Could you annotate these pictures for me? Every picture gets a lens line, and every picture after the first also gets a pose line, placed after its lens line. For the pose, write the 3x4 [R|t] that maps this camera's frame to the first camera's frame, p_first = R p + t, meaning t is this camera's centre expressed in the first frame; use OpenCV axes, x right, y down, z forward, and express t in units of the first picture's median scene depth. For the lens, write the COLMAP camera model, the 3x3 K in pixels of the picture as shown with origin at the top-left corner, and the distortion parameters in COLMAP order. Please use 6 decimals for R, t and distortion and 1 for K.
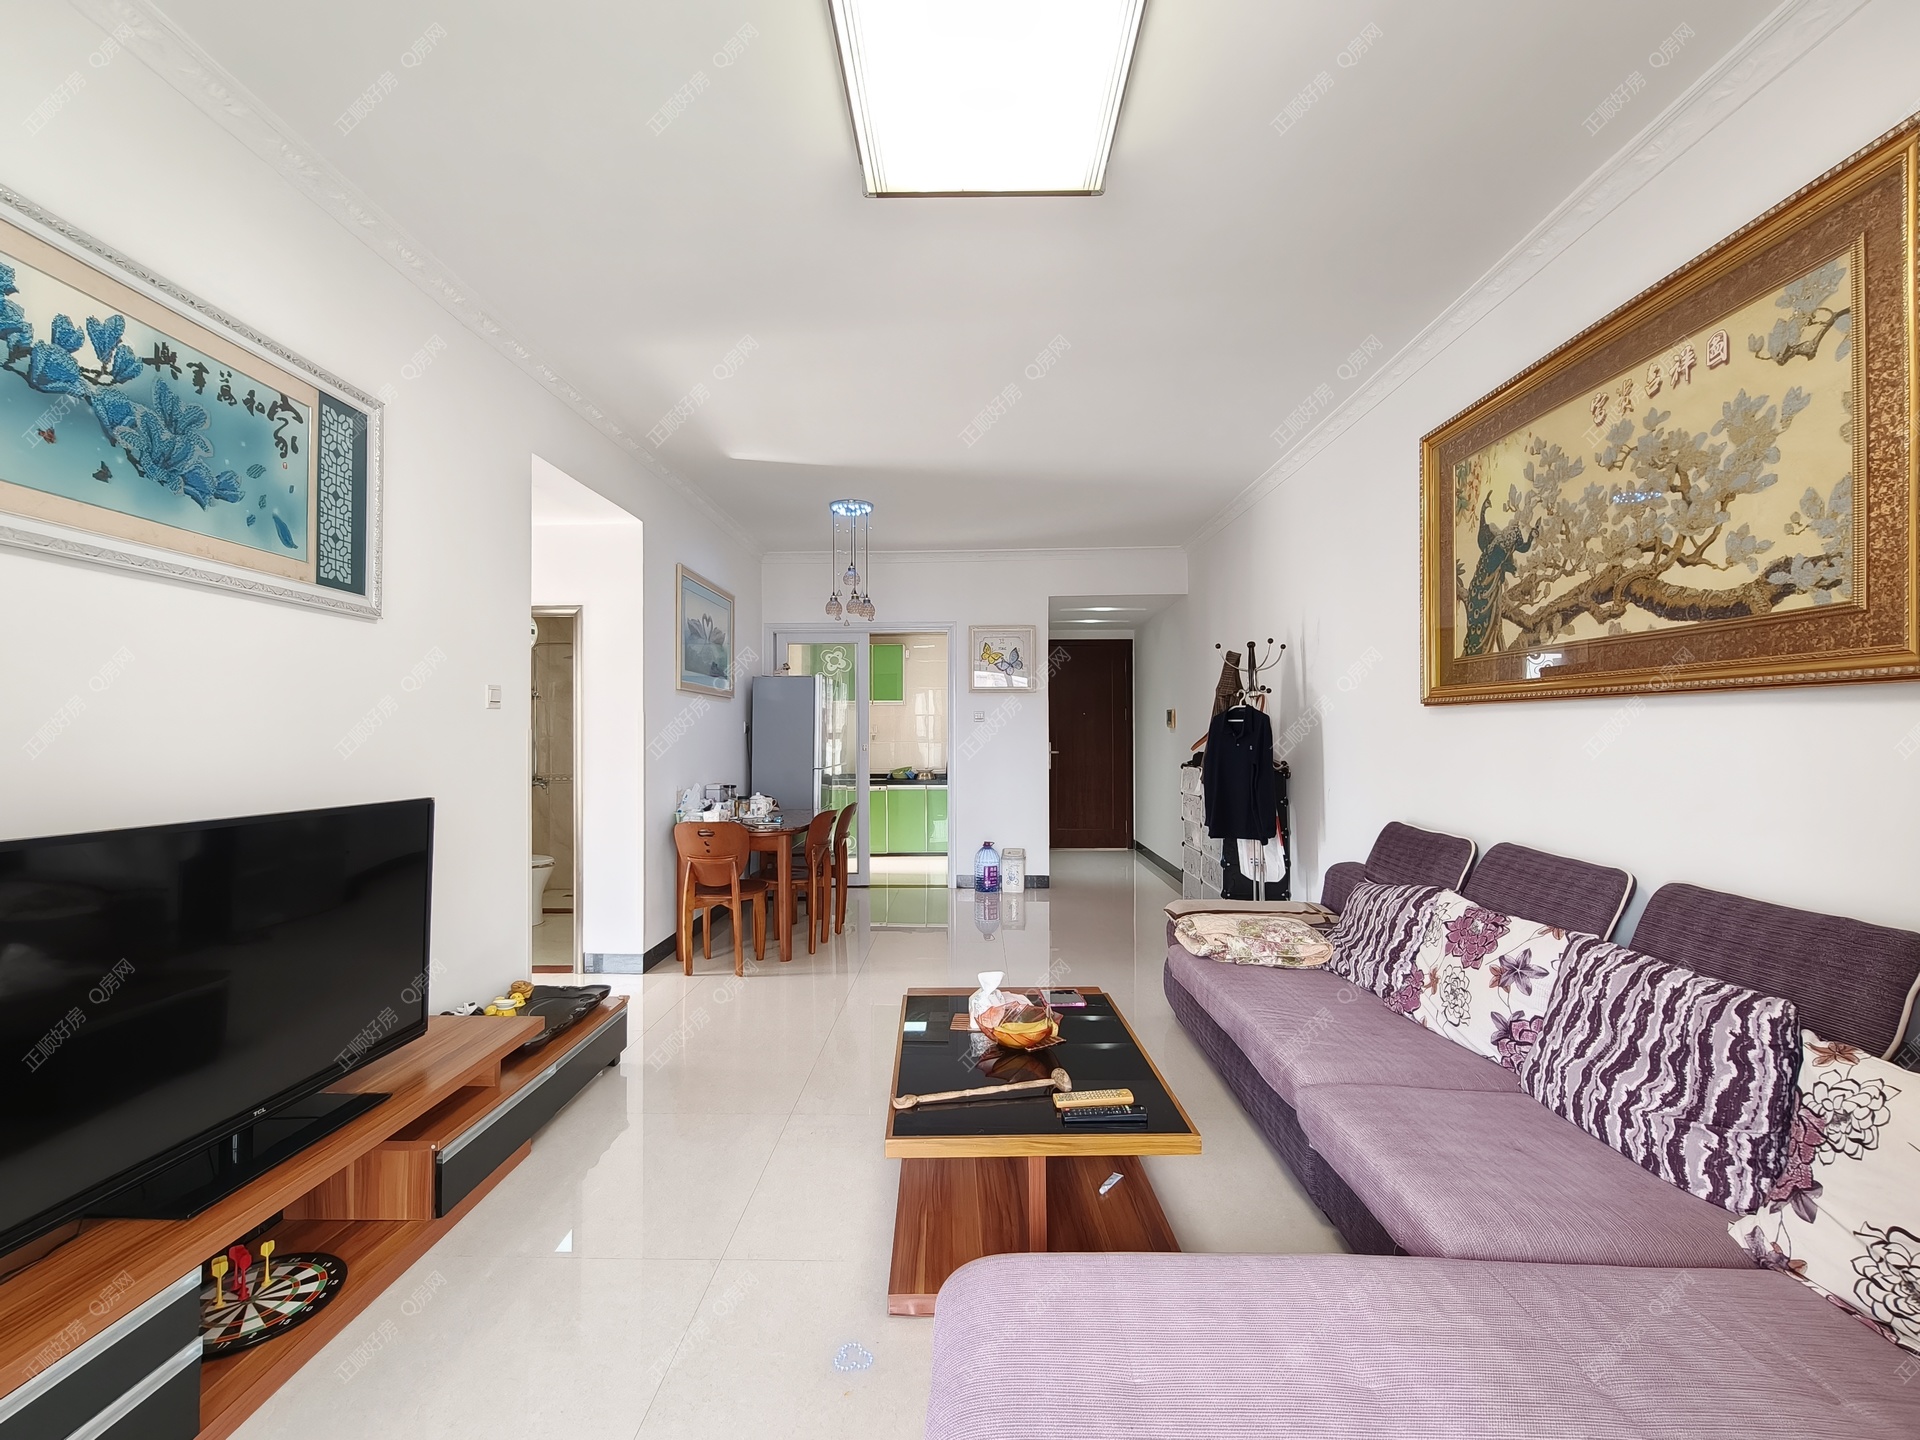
lens RADIAL K [[860.3, 0, 958.8], [0, 860.3, 724.1], [0, 0, 1]] dist [-0.001204, 0.002421]
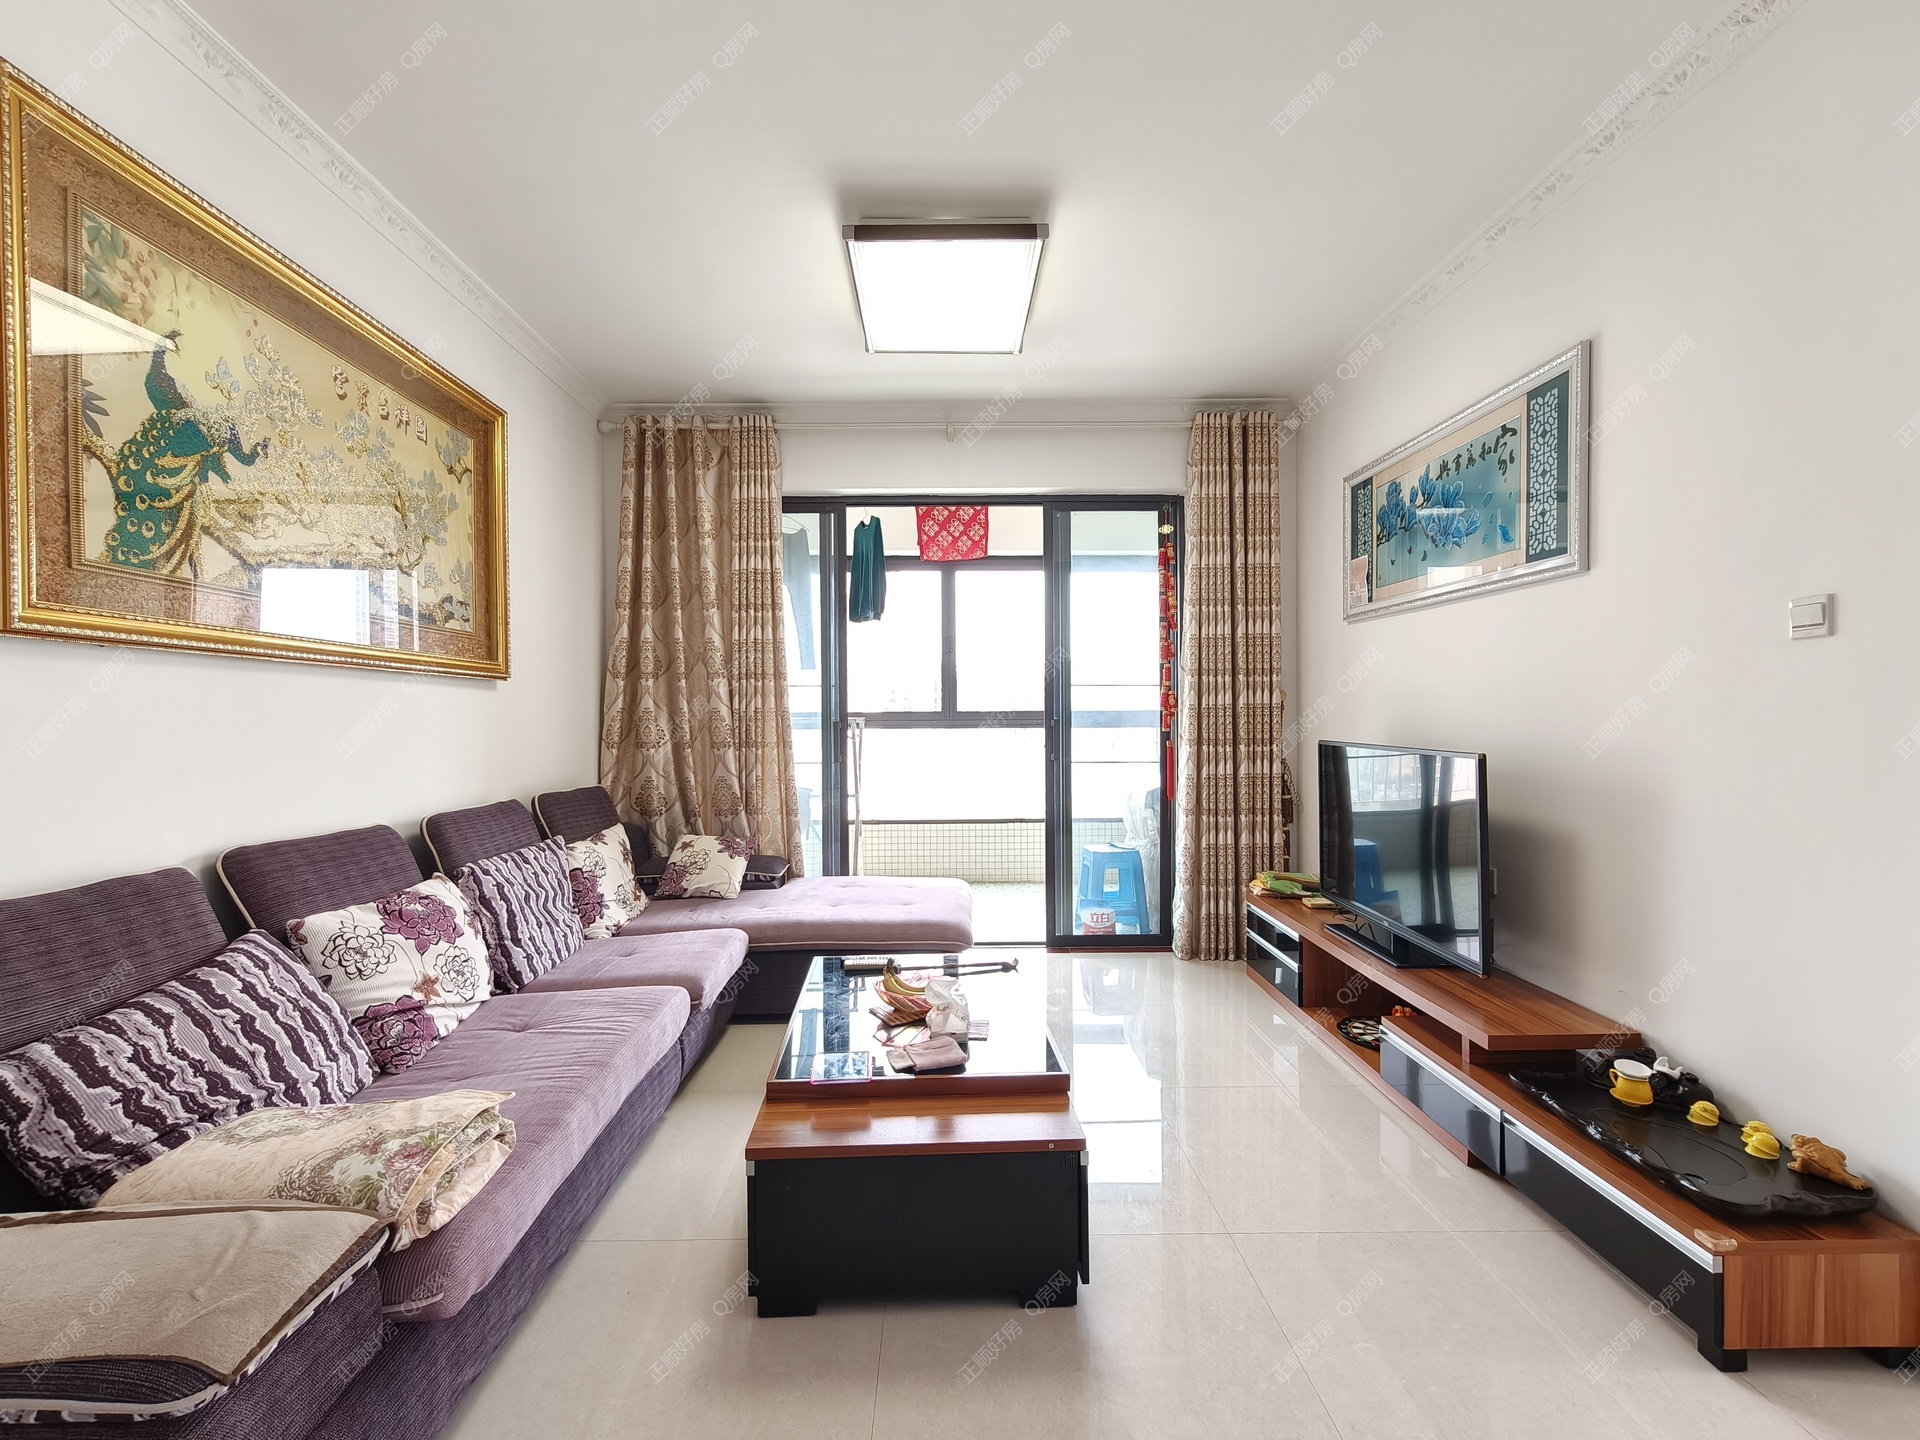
lens RADIAL K [[860.3, 0, 962.1], [0, 860.3, 720.8], [0, 0, 1]] dist [-0.001204, 0.002421]
pose [[-0.999201, 0.009319, -0.038871, 0.061645], [0.009552, 0.999937, -0.005820, 0.052298], [0.038814, -0.006186, -0.999227, 2.318026]]
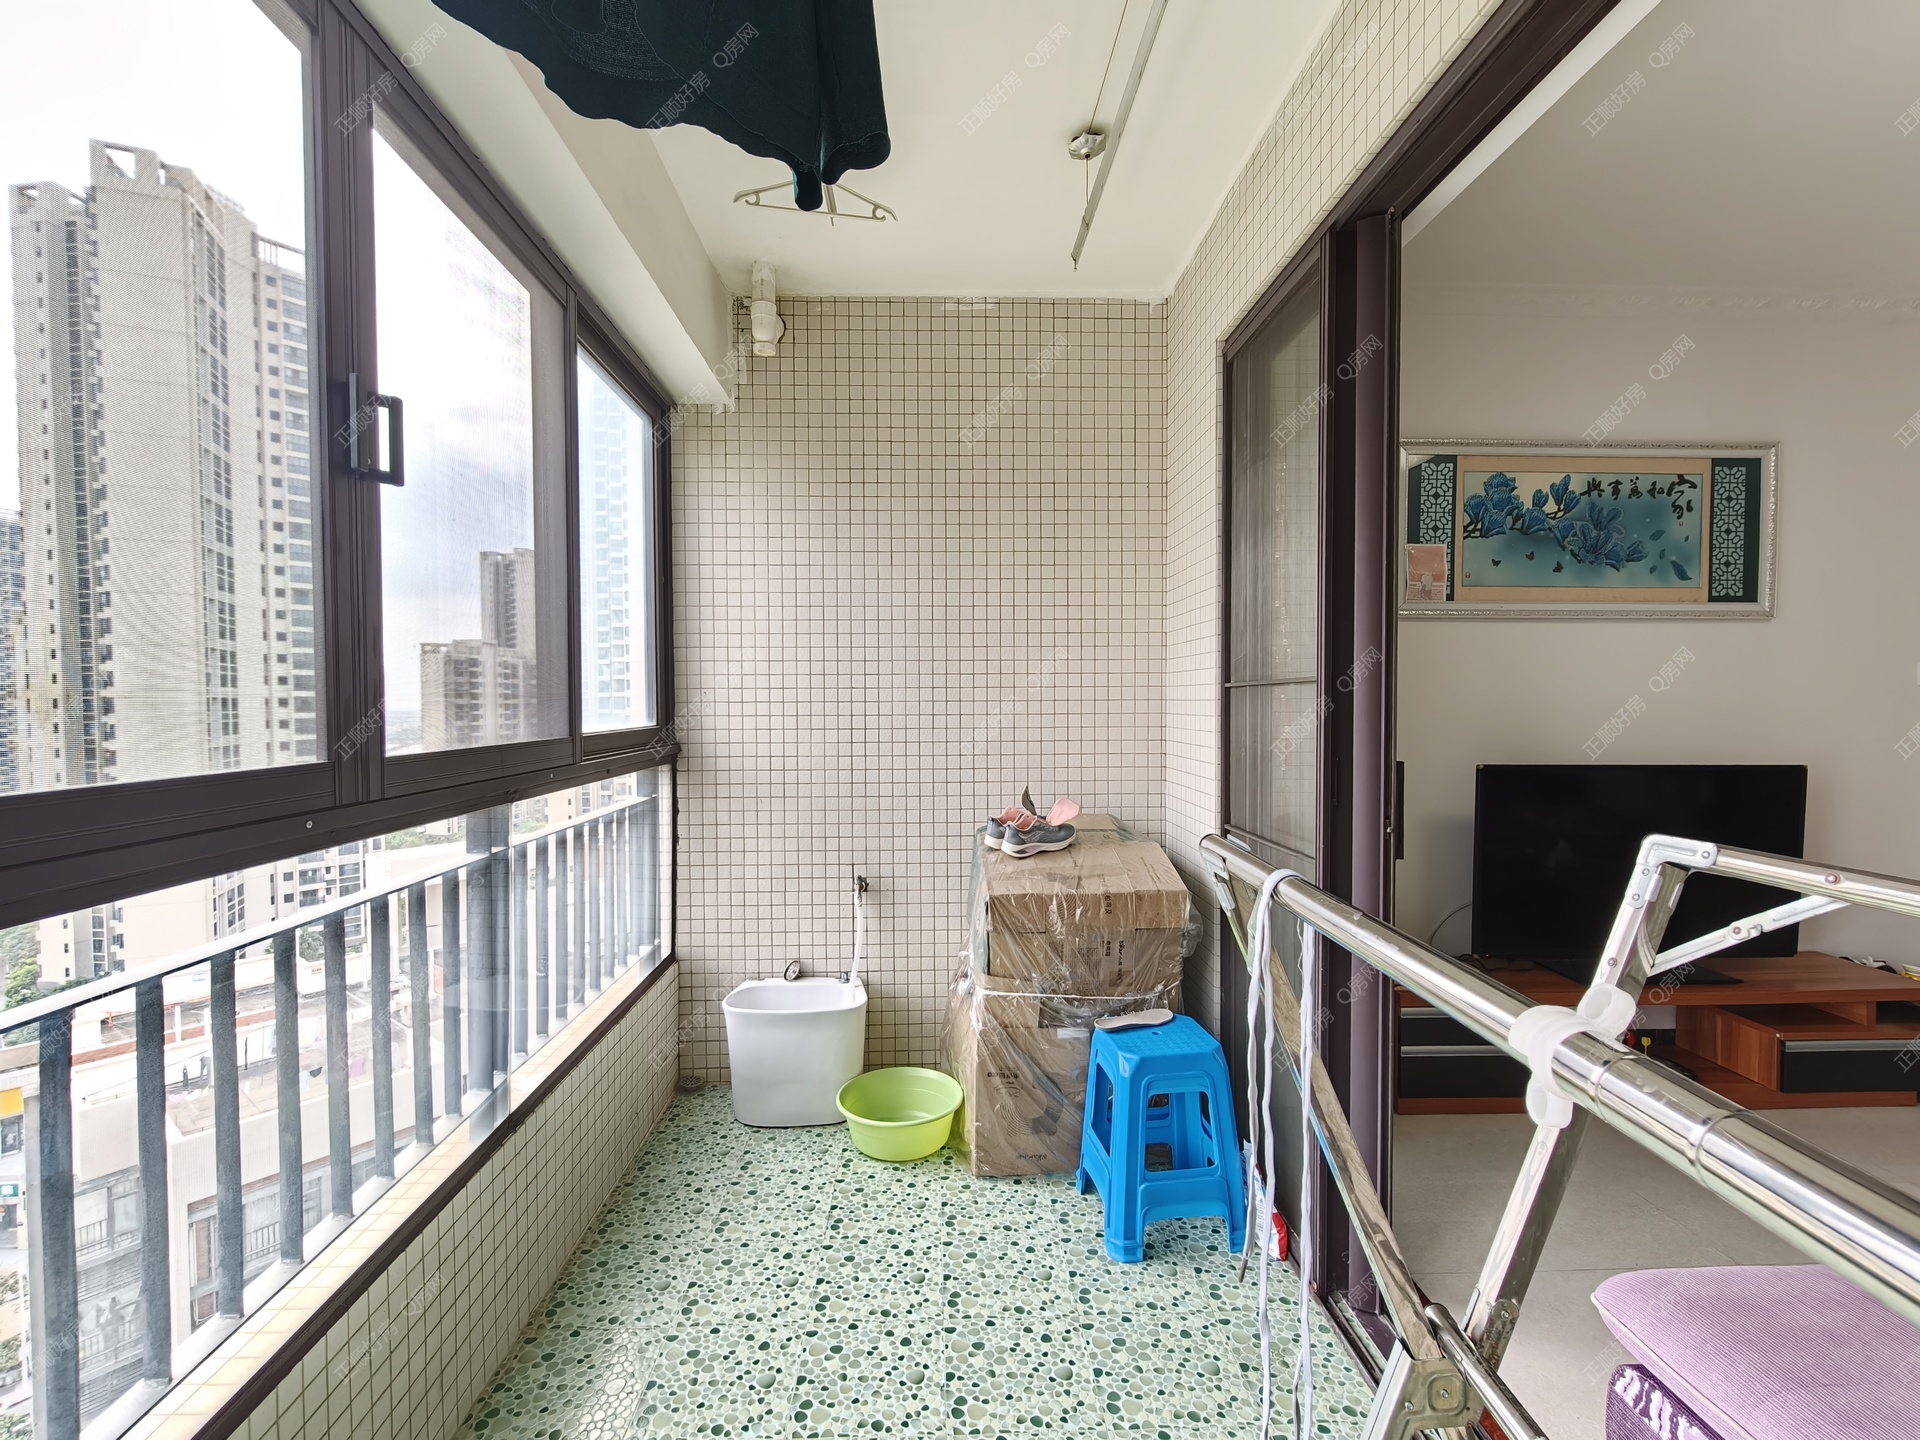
lens RADIAL K [[860.3, 0, 962.2], [0, 860.3, 717.1], [0, 0, 1]] dist [-0.001204, 0.002421]
pose [[0.052208, 0.023075, -0.998370, 0.612211], [0.016980, 0.999568, 0.023991, -0.036152], [0.998492, -0.018205, 0.051794, -0.281254]]
